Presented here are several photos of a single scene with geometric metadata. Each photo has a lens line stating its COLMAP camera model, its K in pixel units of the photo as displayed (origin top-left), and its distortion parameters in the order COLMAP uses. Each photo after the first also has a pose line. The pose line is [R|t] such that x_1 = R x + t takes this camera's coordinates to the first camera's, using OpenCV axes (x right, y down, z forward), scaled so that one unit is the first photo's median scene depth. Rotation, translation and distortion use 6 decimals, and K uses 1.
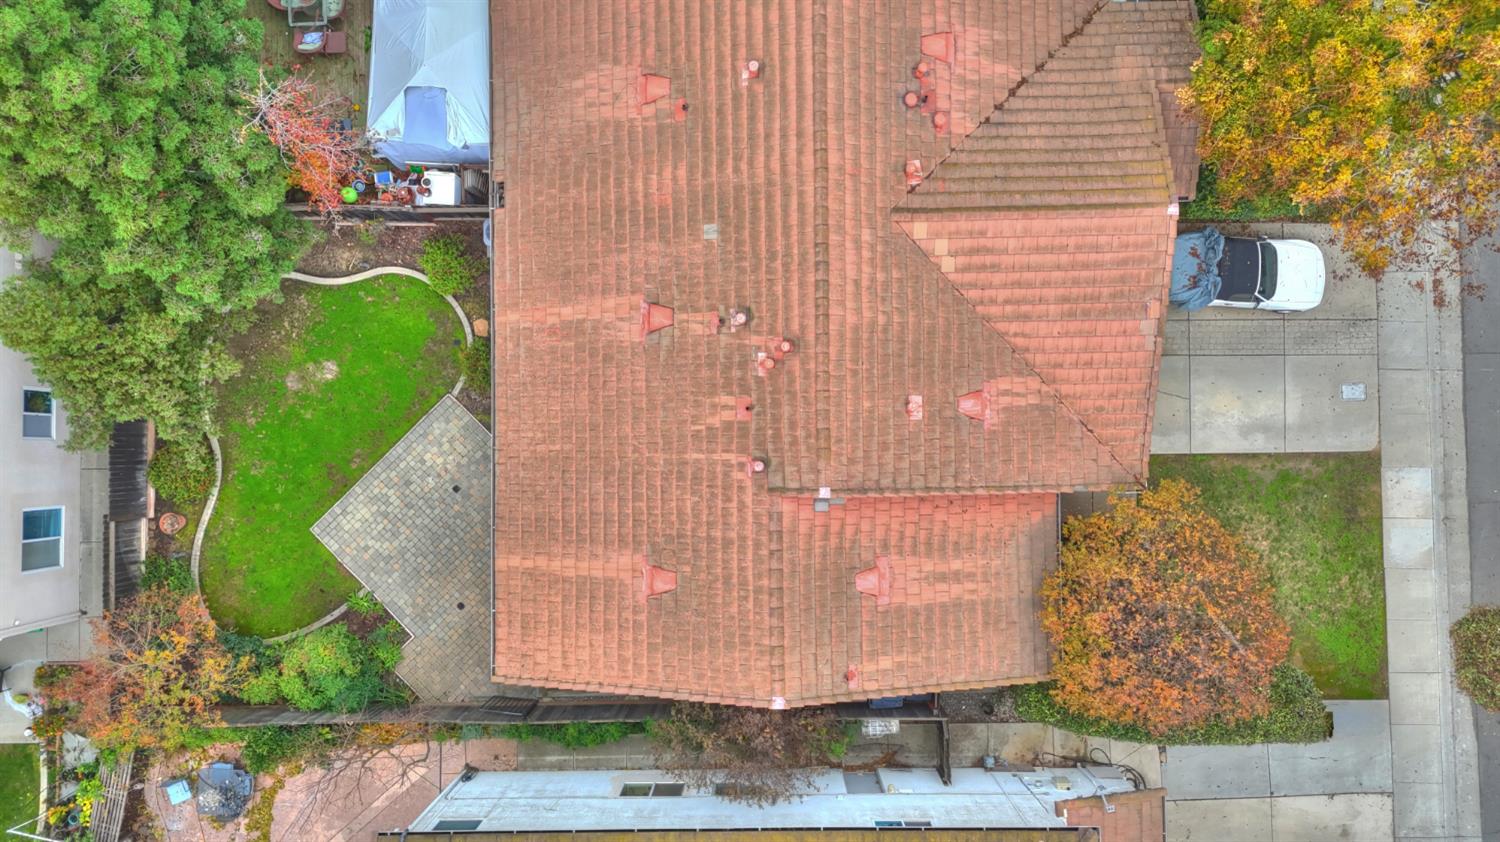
lens RADIAL K [[1095.6, 0, 755.8], [0, 1095.6, 417.7], [0, 0, 1]] dist [0.060968, -0.002308]
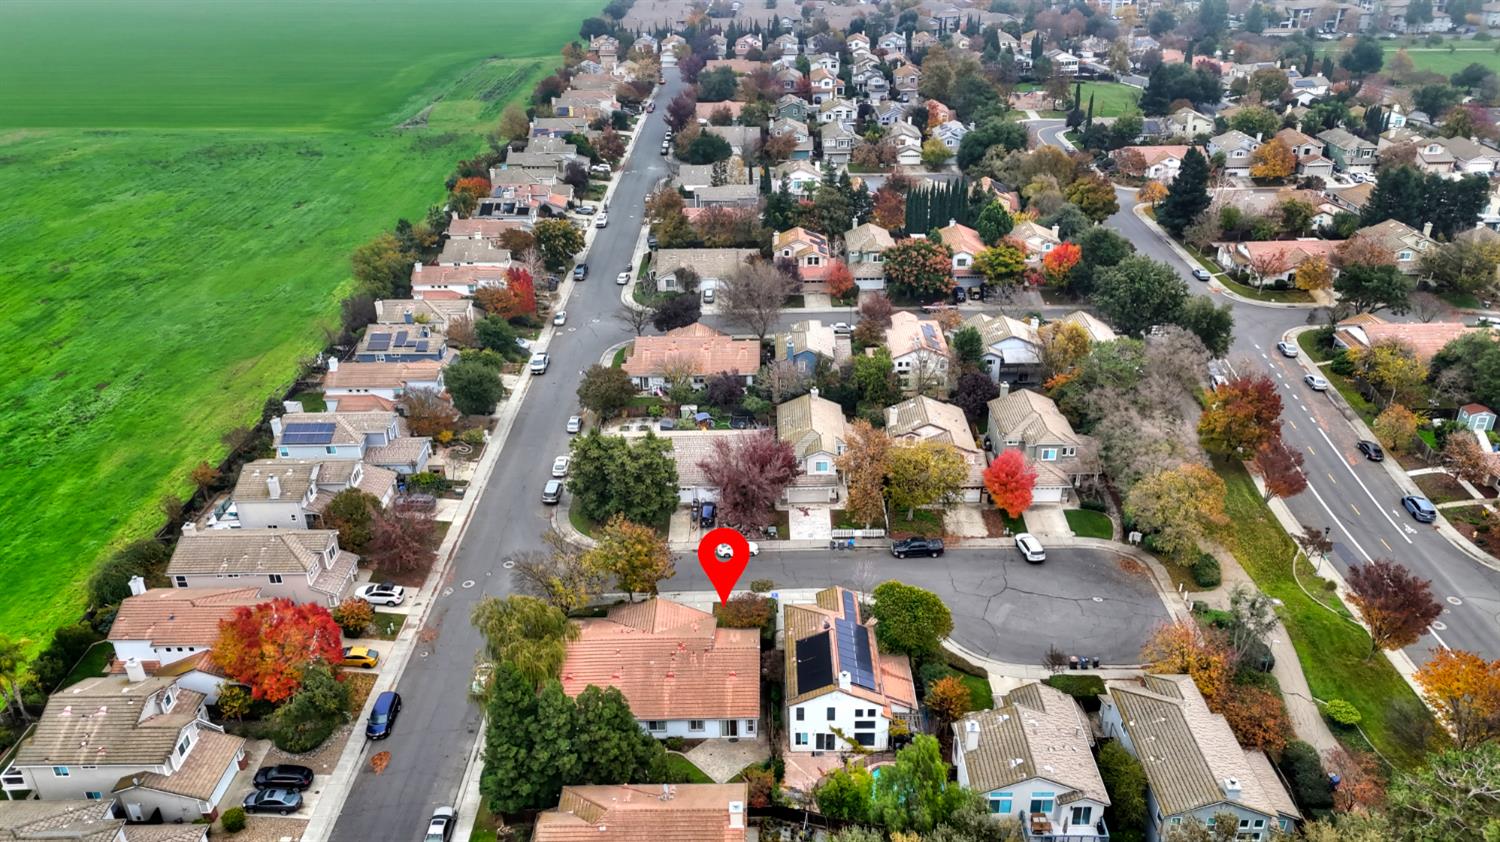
lens RADIAL K [[1095.6, 0, 755.8], [0, 1095.6, 417.7], [0, 0, 1]] dist [0.060968, -0.002308]
pose [[0.012469, -0.447946, 0.893974, -3.164683], [0.999751, 0.022137, -0.002852, 0.209561], [-0.018513, 0.893786, 0.448111, -1.653387]]
